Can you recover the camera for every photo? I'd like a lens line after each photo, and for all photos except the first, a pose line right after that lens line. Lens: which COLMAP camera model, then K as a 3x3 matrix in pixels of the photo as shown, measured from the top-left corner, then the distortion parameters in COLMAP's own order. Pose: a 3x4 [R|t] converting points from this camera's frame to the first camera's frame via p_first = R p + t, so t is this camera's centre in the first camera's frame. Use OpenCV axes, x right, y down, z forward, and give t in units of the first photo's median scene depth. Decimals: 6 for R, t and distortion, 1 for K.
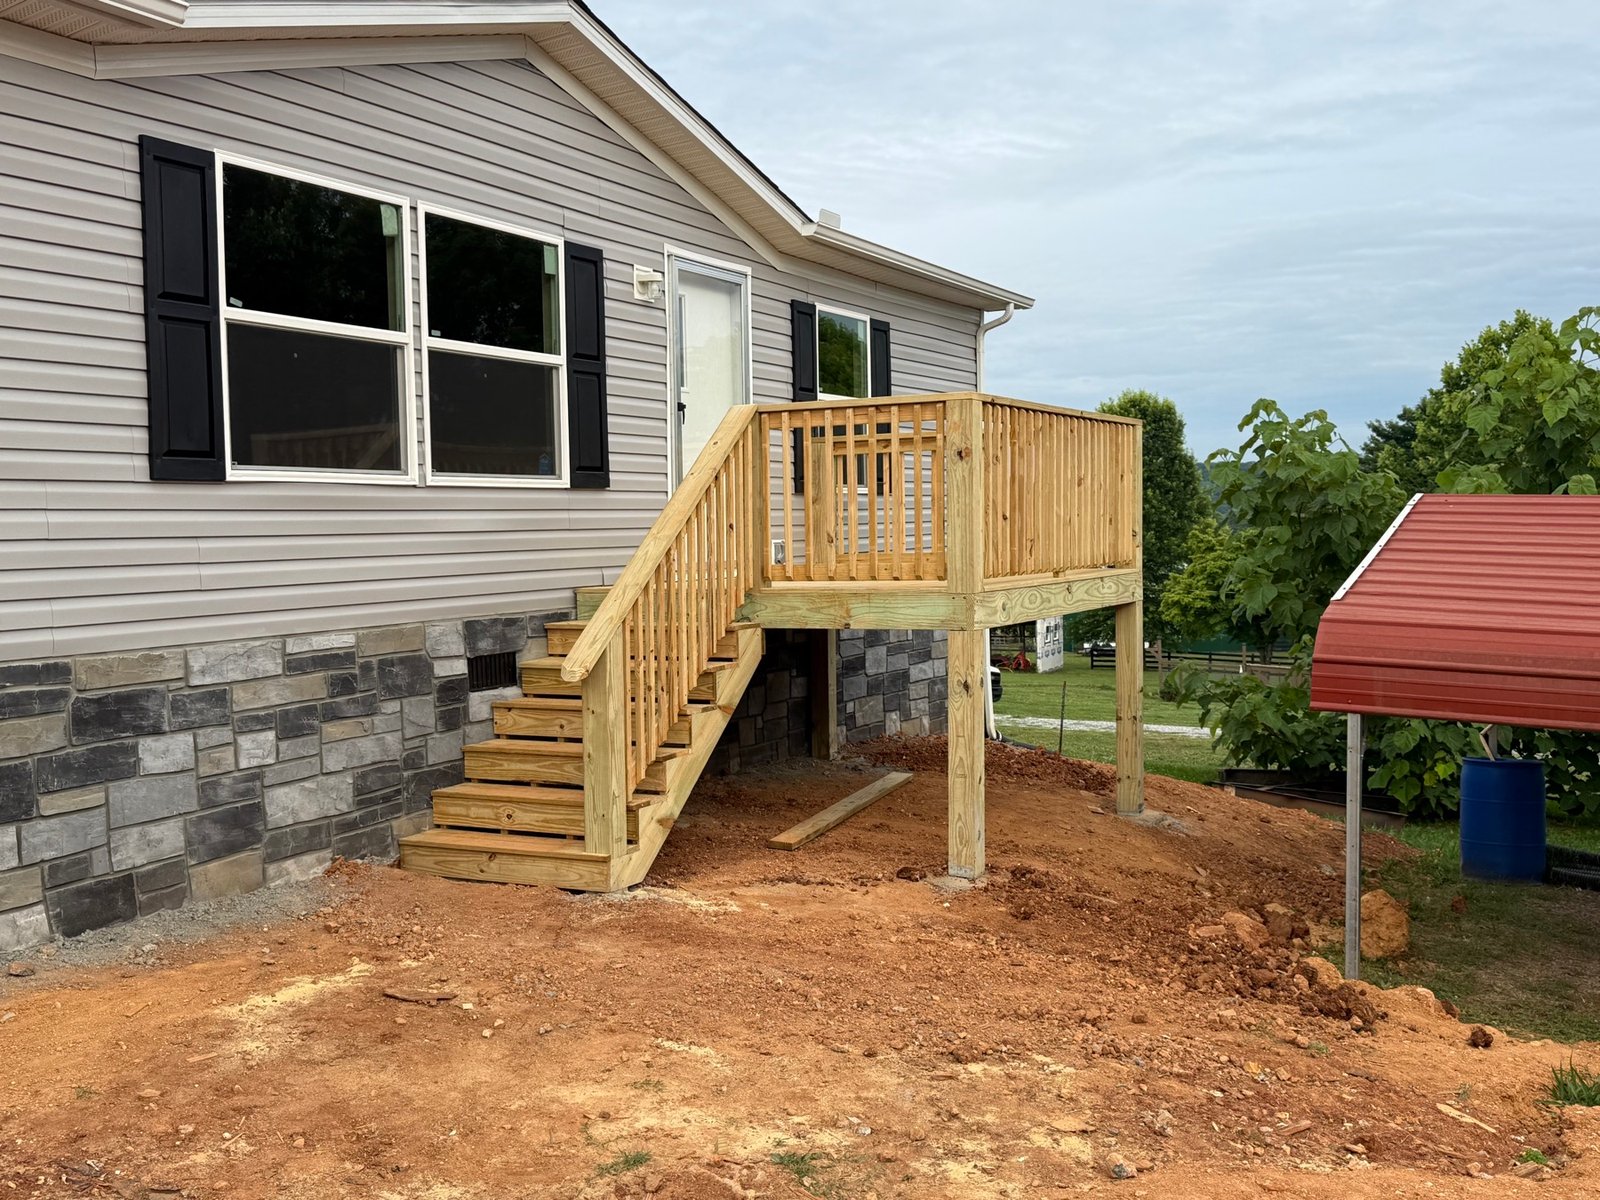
lens RADIAL K [[1562.0, 0, 800.0], [0, 1562.0, 600.0], [0, 0, 1]] dist [0.159767, -0.268670]
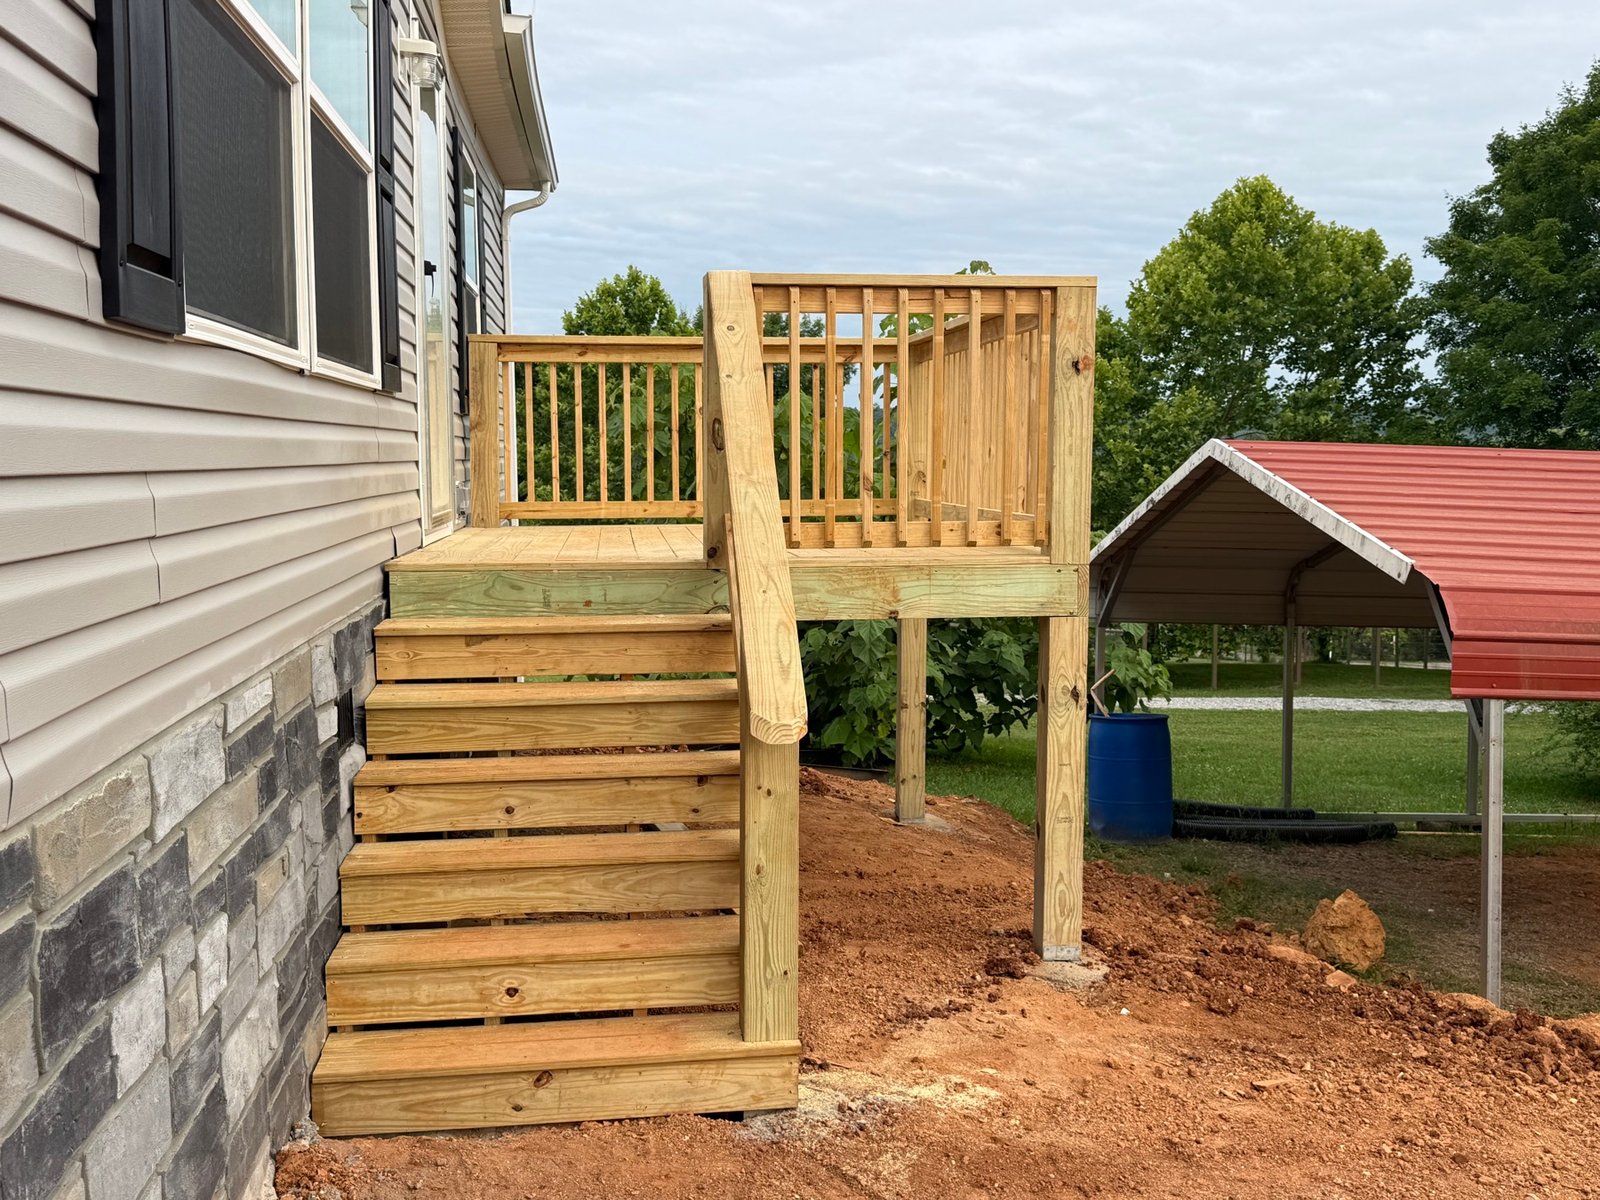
lens RADIAL K [[1562.0, 0, 800.0], [0, 1562.0, 600.0], [0, 0, 1]] dist [0.159767, -0.268670]
pose [[0.817917, -0.033976, 0.574332, -0.403551], [0.012022, 0.999046, 0.041980, -0.019181], [-0.575210, -0.027431, 0.817546, 0.488099]]
